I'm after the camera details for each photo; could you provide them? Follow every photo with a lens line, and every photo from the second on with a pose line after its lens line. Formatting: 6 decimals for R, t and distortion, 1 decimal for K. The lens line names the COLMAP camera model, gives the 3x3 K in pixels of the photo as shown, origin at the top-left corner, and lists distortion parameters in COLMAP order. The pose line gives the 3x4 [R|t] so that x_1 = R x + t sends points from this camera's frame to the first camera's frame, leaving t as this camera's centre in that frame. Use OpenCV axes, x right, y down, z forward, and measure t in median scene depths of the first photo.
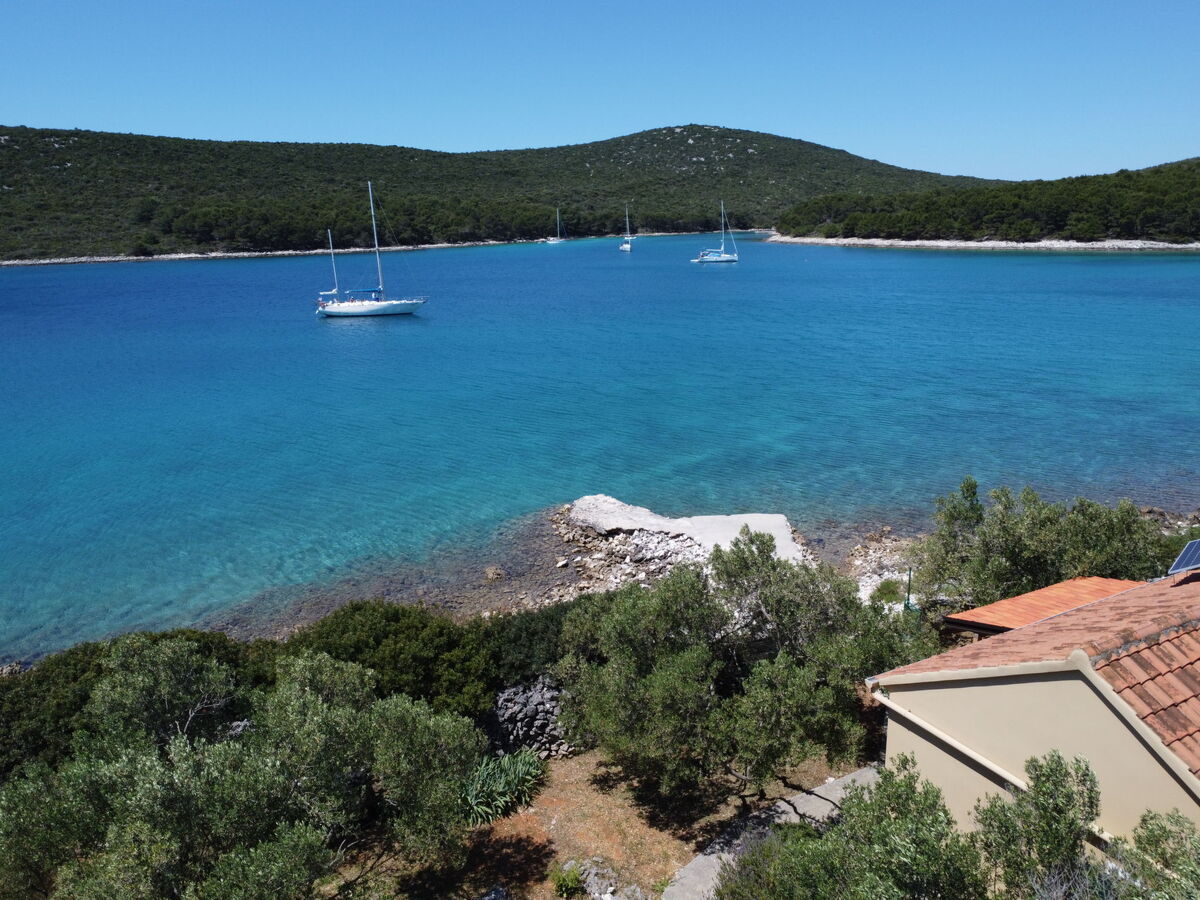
lens RADIAL K [[896.9, 0, 602.7], [0, 896.9, 457.0], [0, 0, 1]] dist [0.004160, -0.007449]
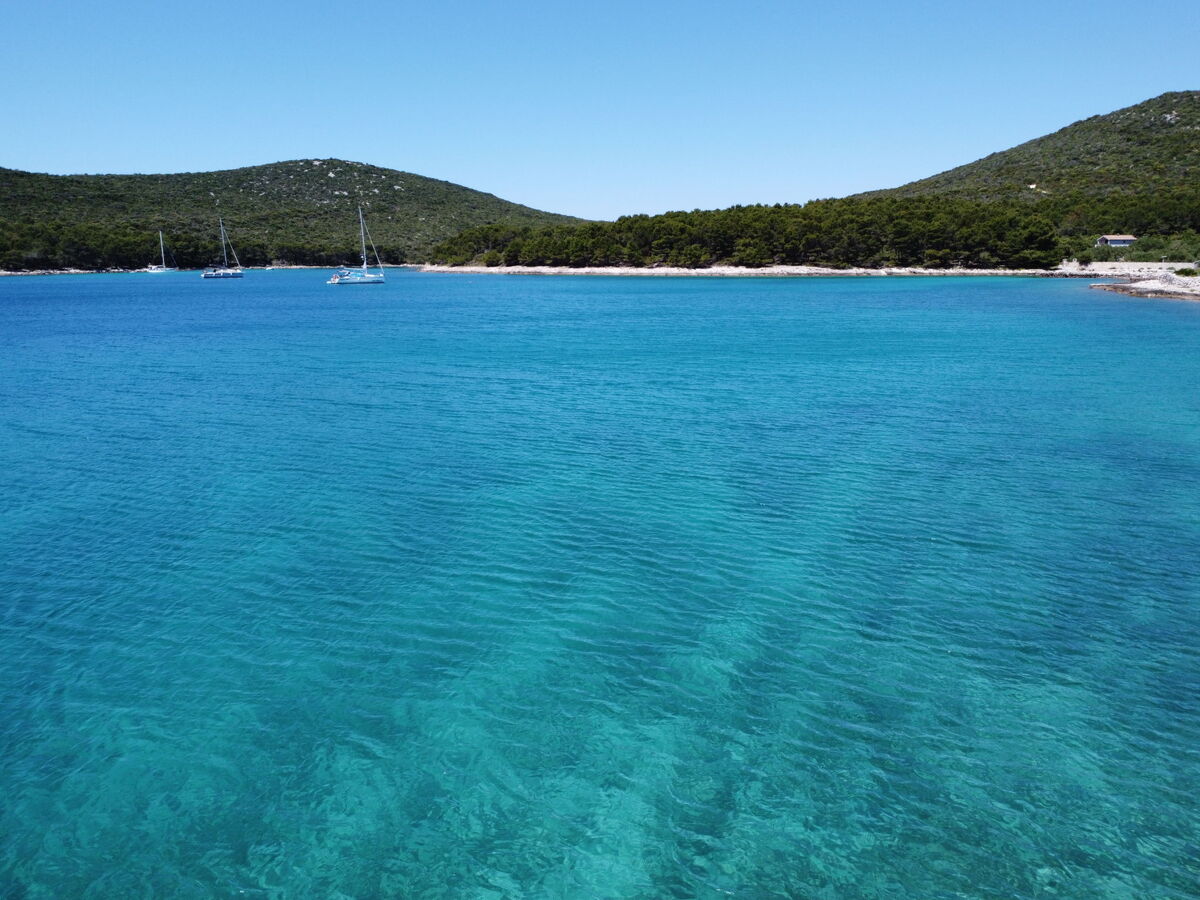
lens RADIAL K [[896.9, 0, 604.5], [0, 896.9, 454.2], [0, 0, 1]] dist [0.004160, -0.007449]
pose [[0.930618, -0.062968, 0.360535, 0.017361], [0.081231, 0.996055, -0.035711, -0.011593], [-0.356864, 0.062519, 0.932062, 0.103538]]
